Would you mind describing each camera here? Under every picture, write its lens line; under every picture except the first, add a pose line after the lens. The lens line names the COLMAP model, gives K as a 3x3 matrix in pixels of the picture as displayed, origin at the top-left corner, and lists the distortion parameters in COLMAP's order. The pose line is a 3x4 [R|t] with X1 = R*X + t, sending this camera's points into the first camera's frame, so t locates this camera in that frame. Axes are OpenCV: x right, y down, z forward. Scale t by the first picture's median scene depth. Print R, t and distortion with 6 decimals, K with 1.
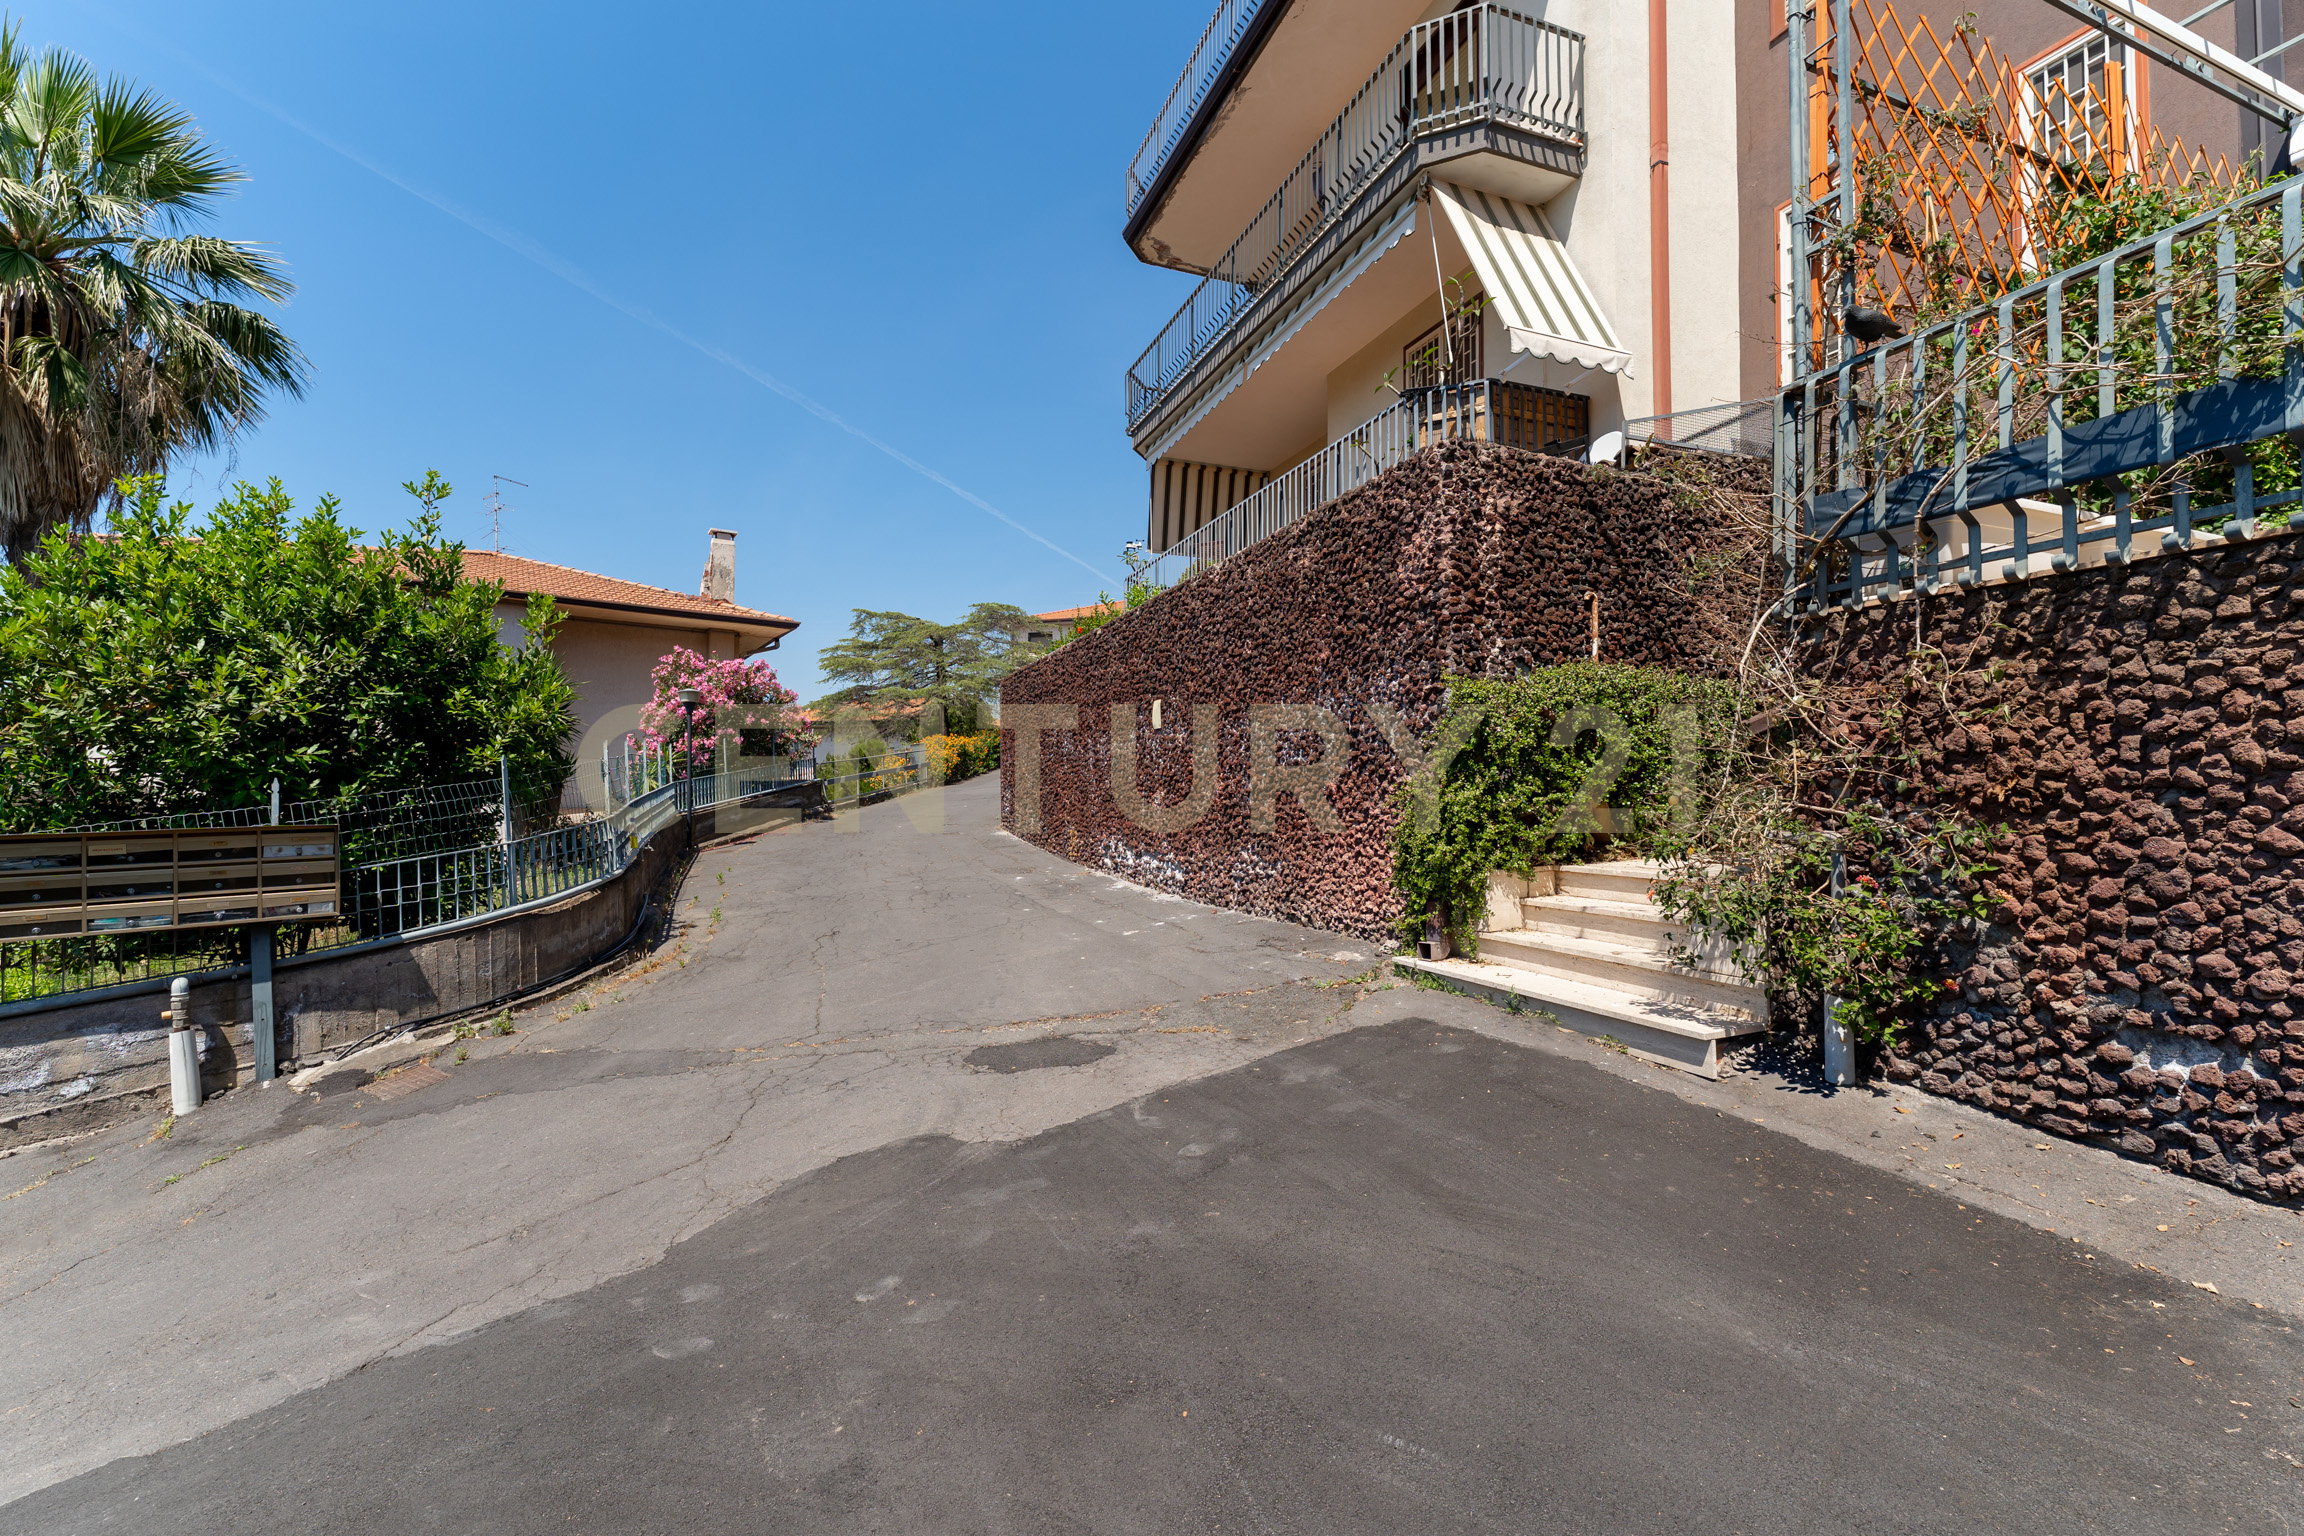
lens RADIAL K [[928.6, 0, 1144.2], [0, 928.6, 780.9], [0, 0, 1]] dist [-0.000128, 0.000548]
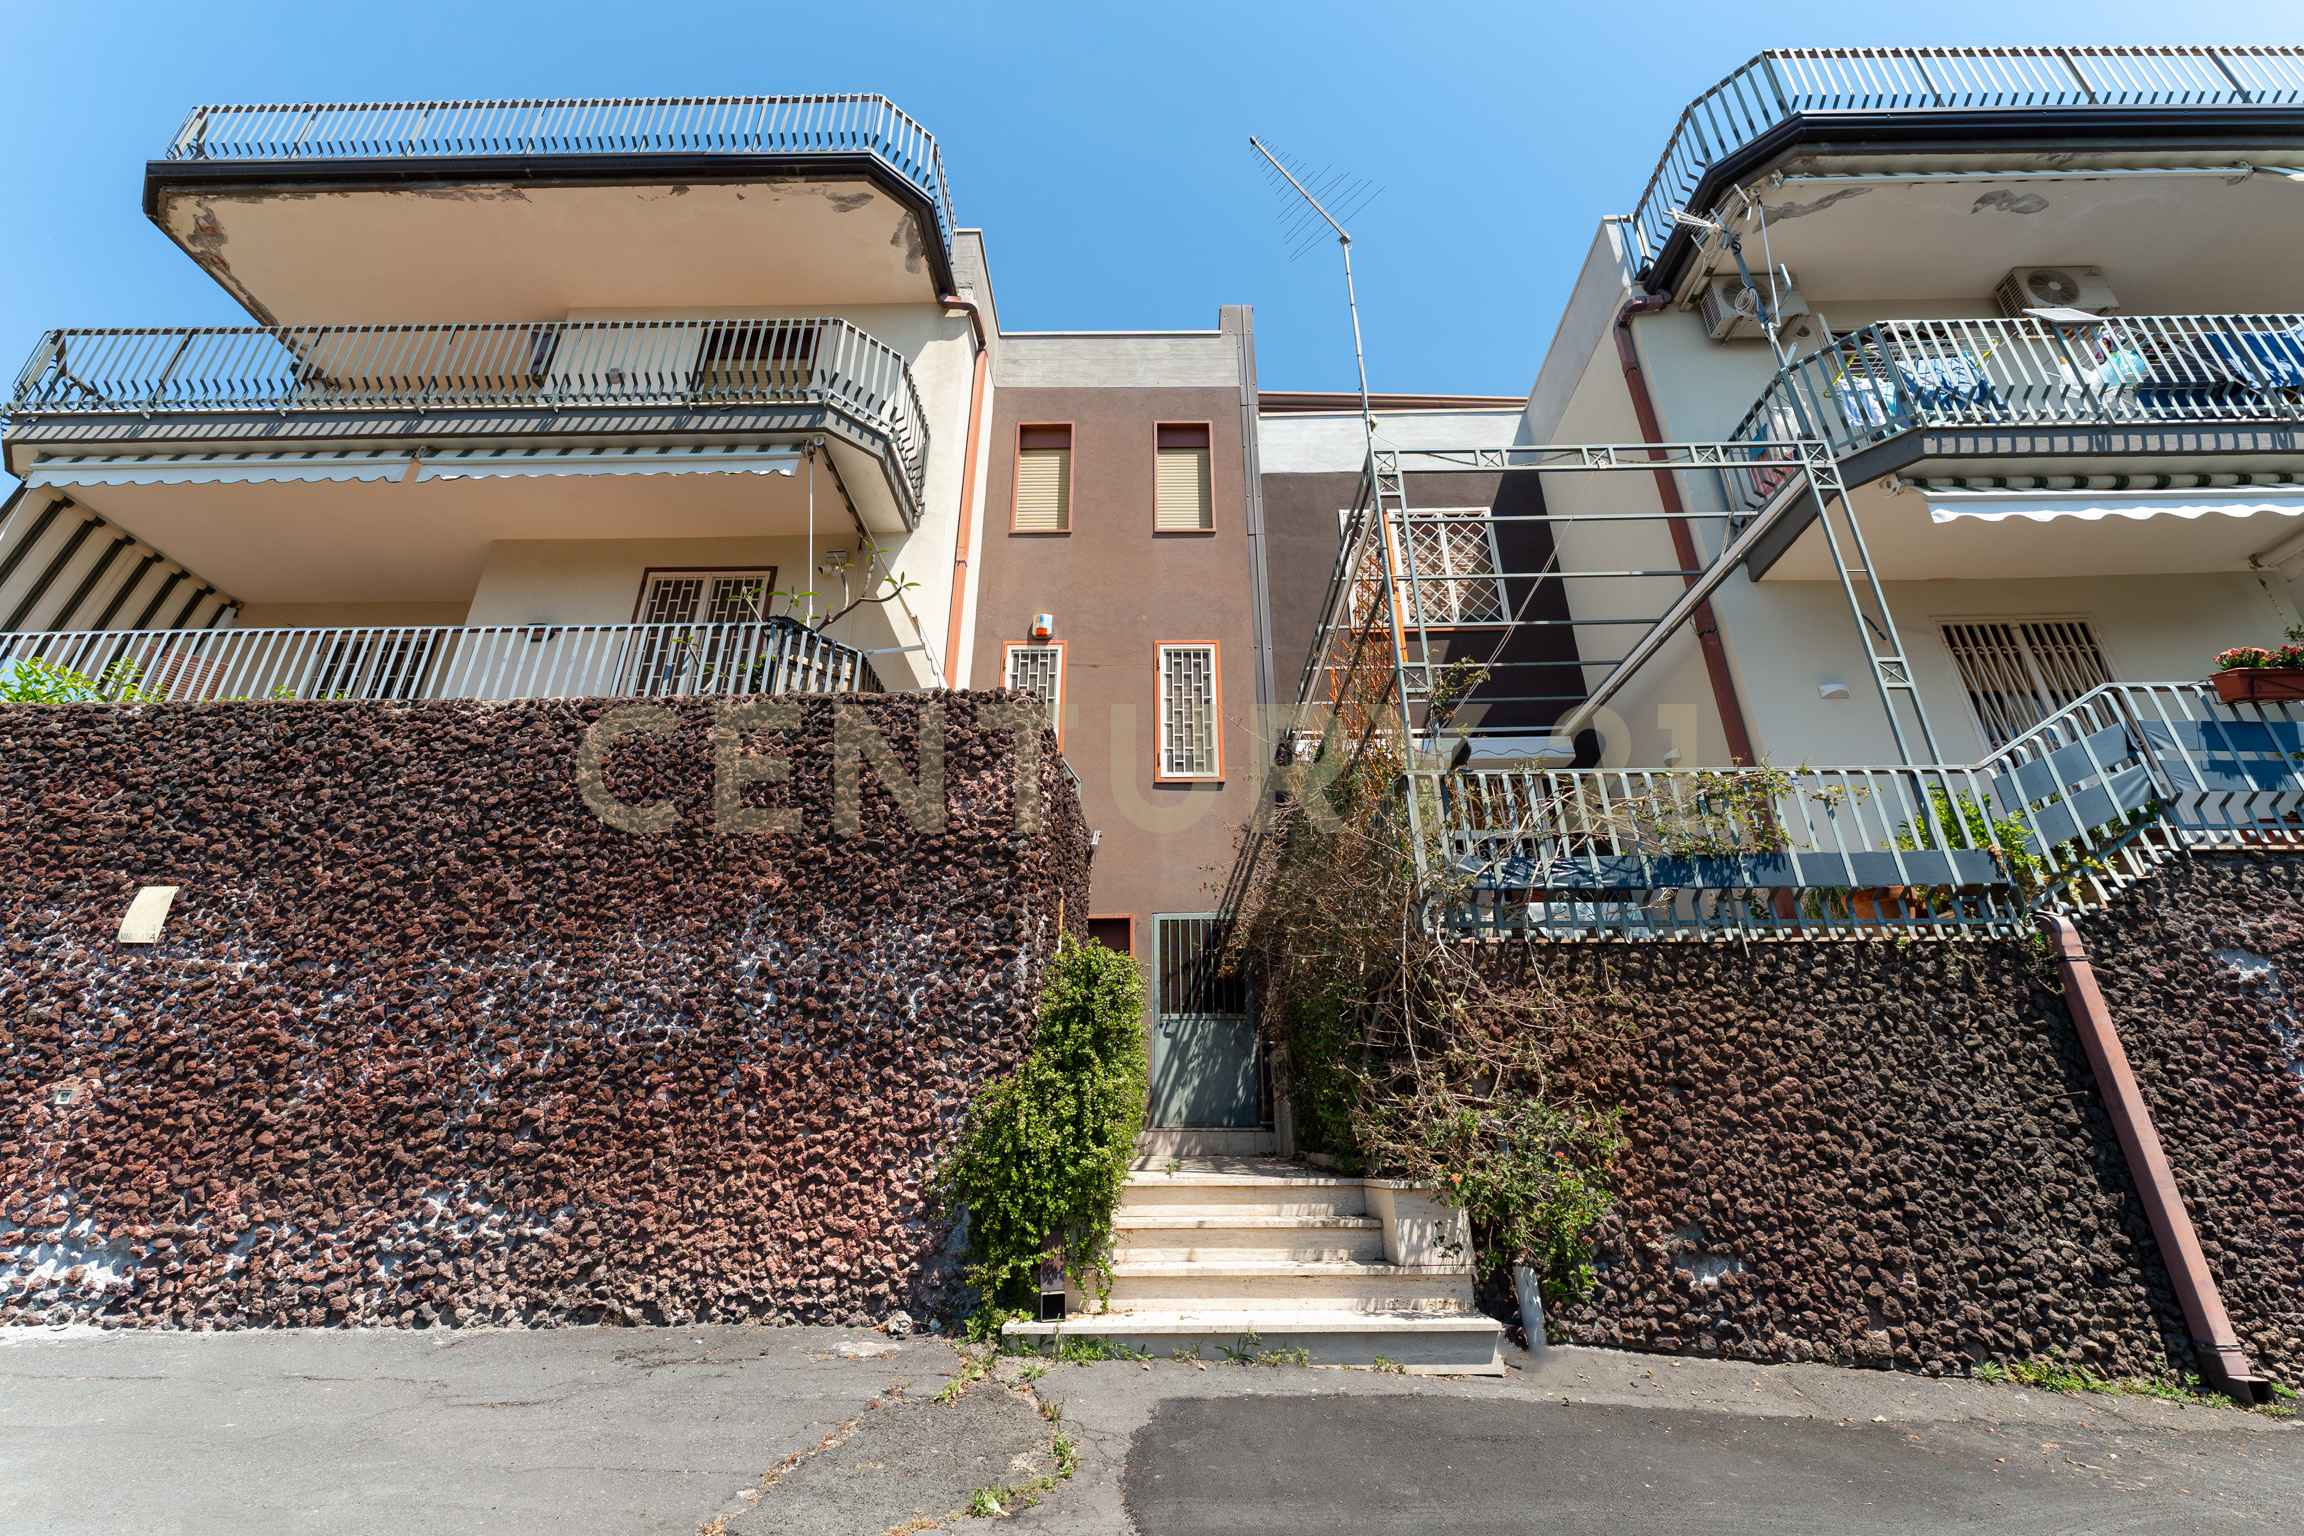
lens RADIAL K [[928.6, 0, 1162.6], [0, 928.6, 776.1], [0, 0, 1]] dist [-0.000128, 0.000548]
pose [[0.389977, 0.365203, 0.845308, -0.366739], [-0.018622, 0.920930, -0.389283, 0.071607], [-0.920636, 0.136070, 0.365942, 0.517100]]
